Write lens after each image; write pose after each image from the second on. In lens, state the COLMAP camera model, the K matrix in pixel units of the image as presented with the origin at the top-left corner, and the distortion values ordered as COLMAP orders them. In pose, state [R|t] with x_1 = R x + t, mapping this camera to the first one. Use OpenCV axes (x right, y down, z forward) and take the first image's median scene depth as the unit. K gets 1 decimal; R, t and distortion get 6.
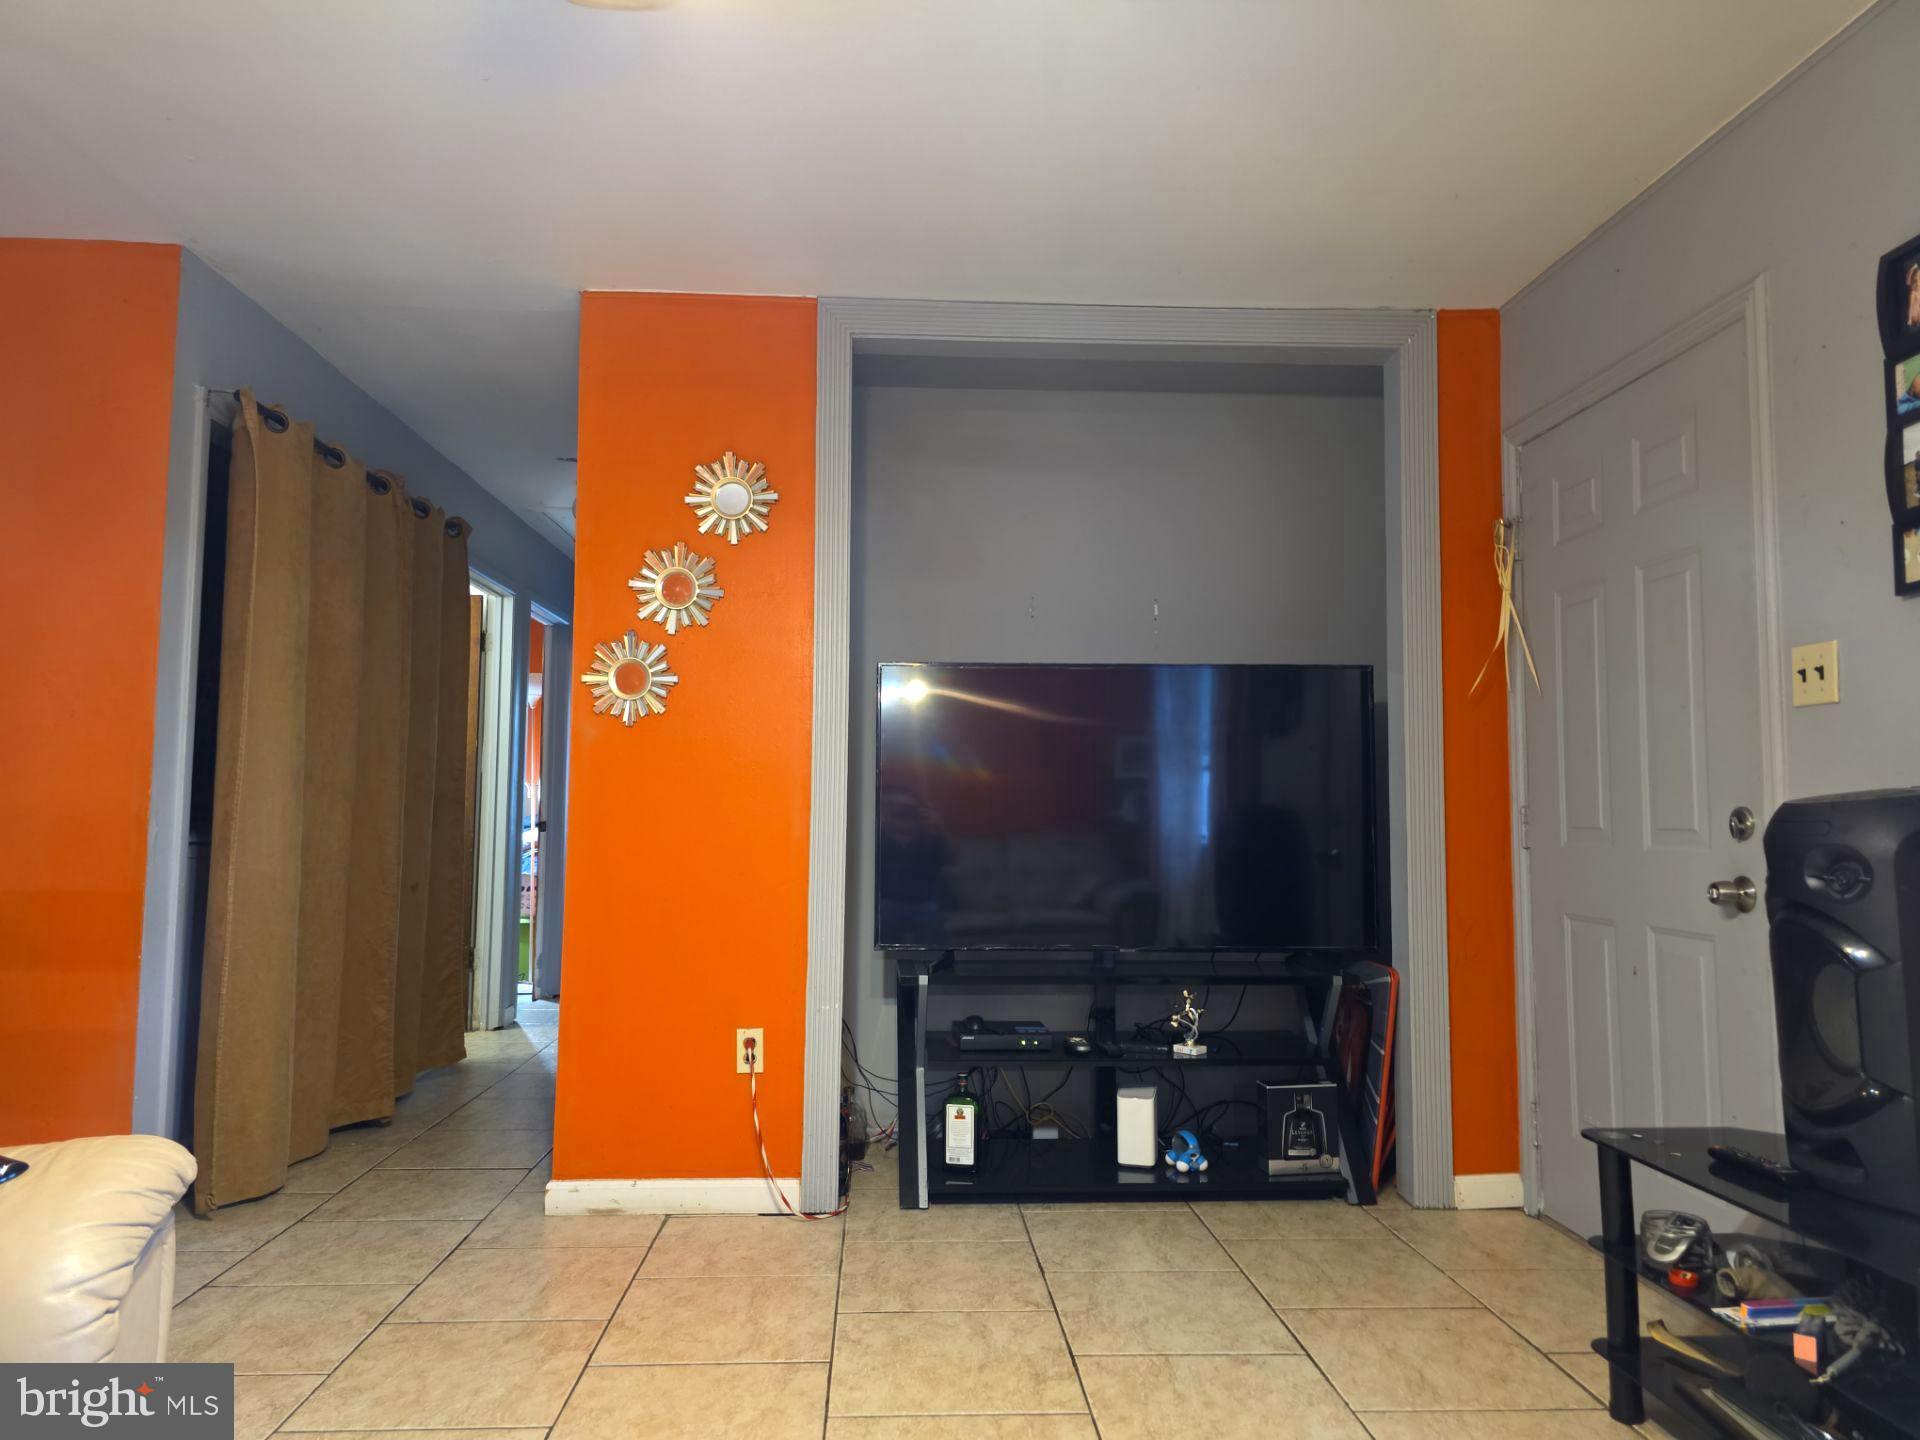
lens RADIAL K [[1280.0, 0, 960.0], [0, 1280.0, 720.0], [0, 0, 1]] dist [-0.000486, -0.000656]
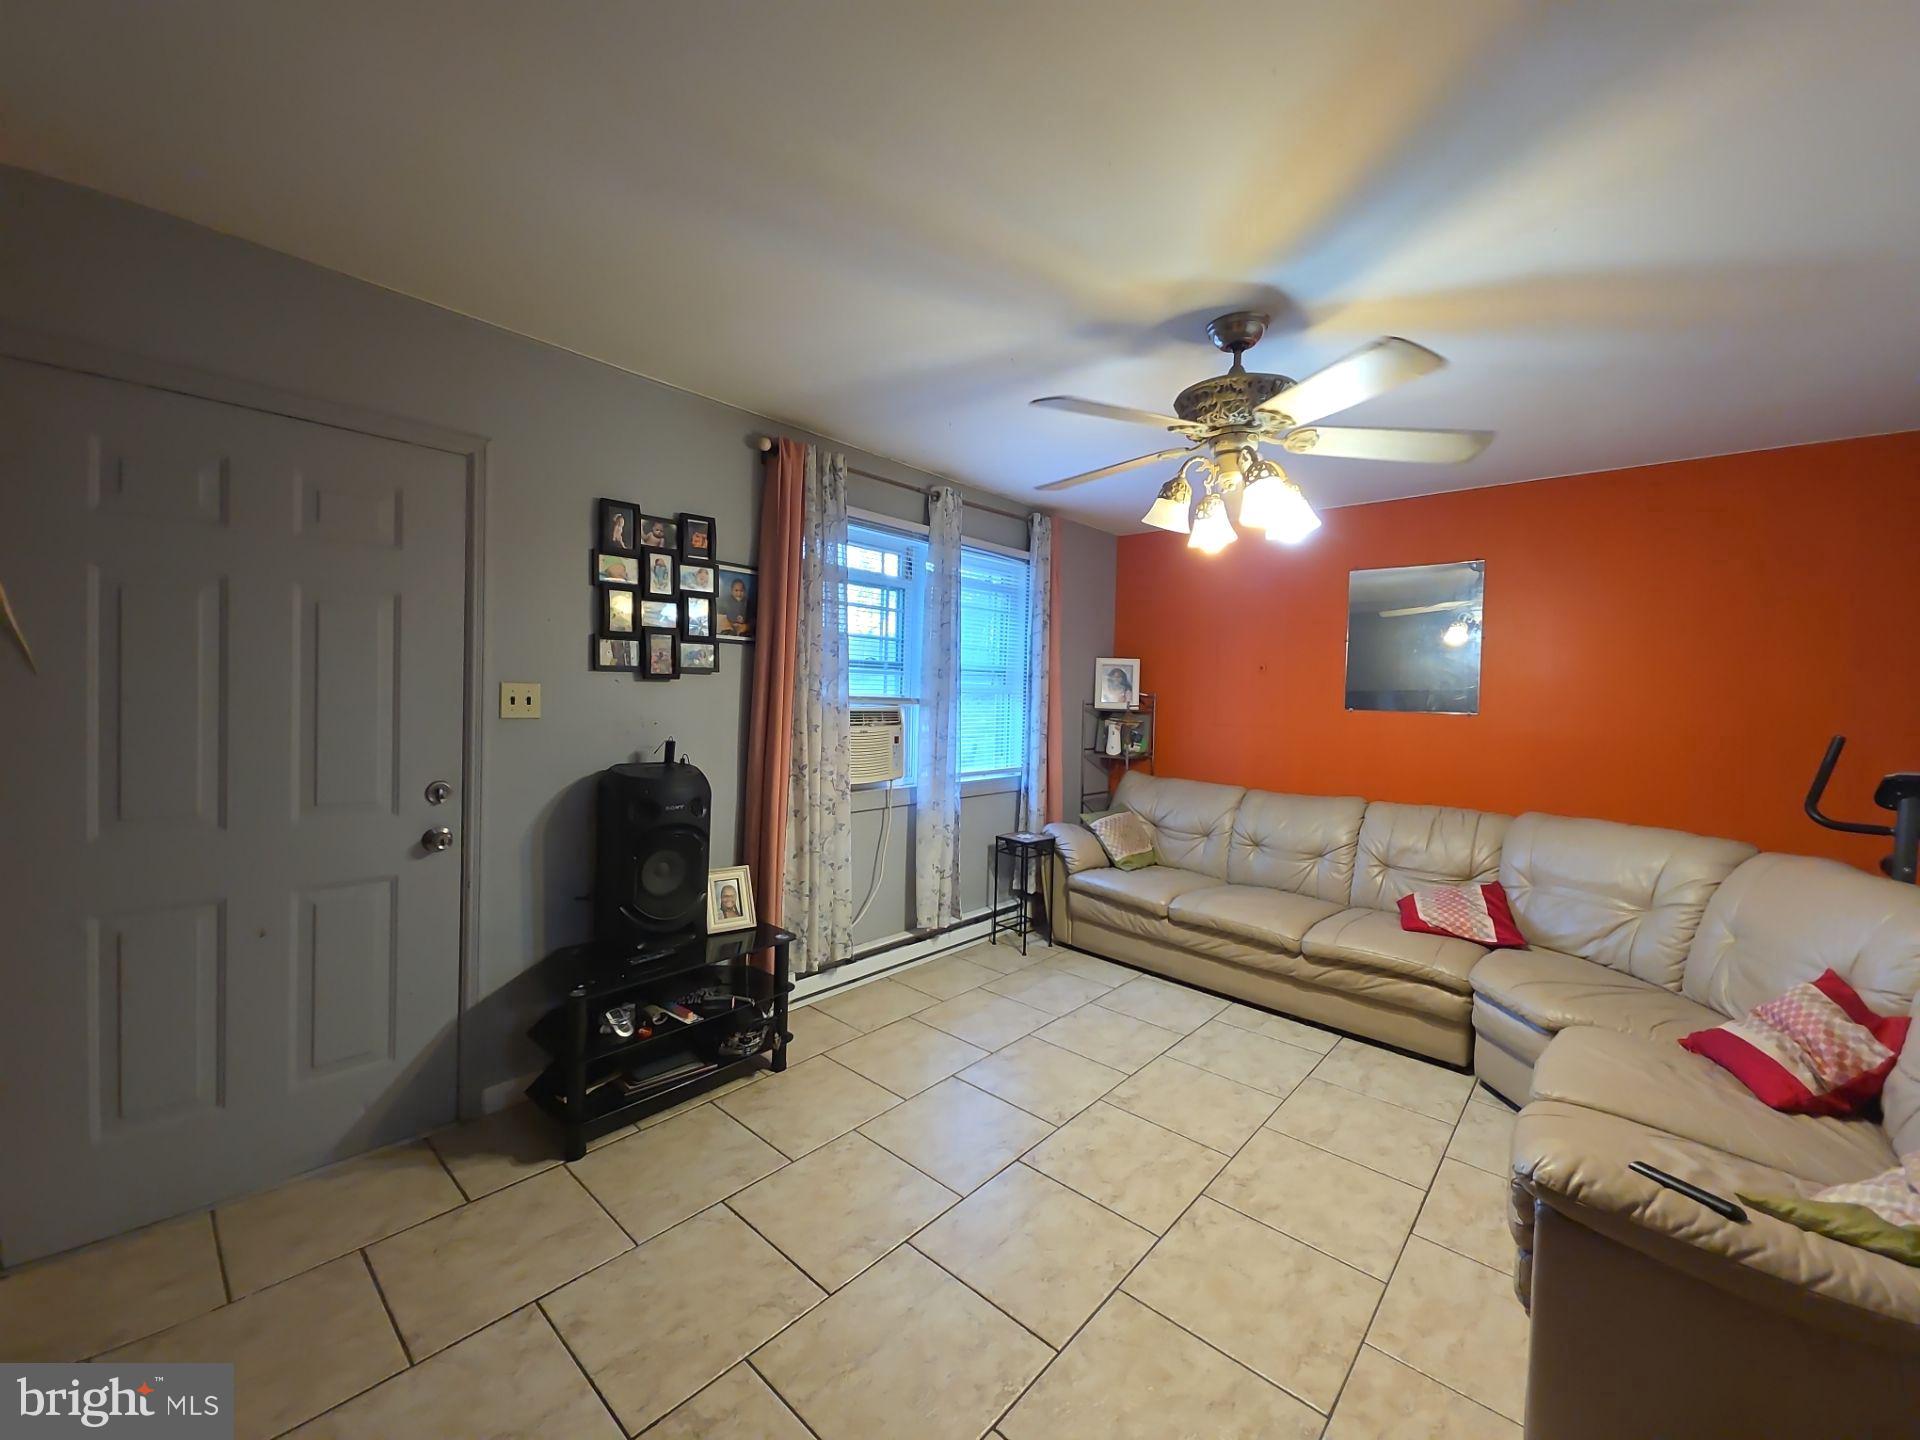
lens RADIAL K [[751.6, 0, 954.6], [0, 751.6, 709.0], [0, 0, 1]] dist [0.001363, -0.000671]
pose [[-0.709472, -0.040755, 0.703554, -0.464286], [-0.086657, 0.995795, -0.029702, -0.045517], [-0.699385, -0.082040, -0.710021, 1.310366]]
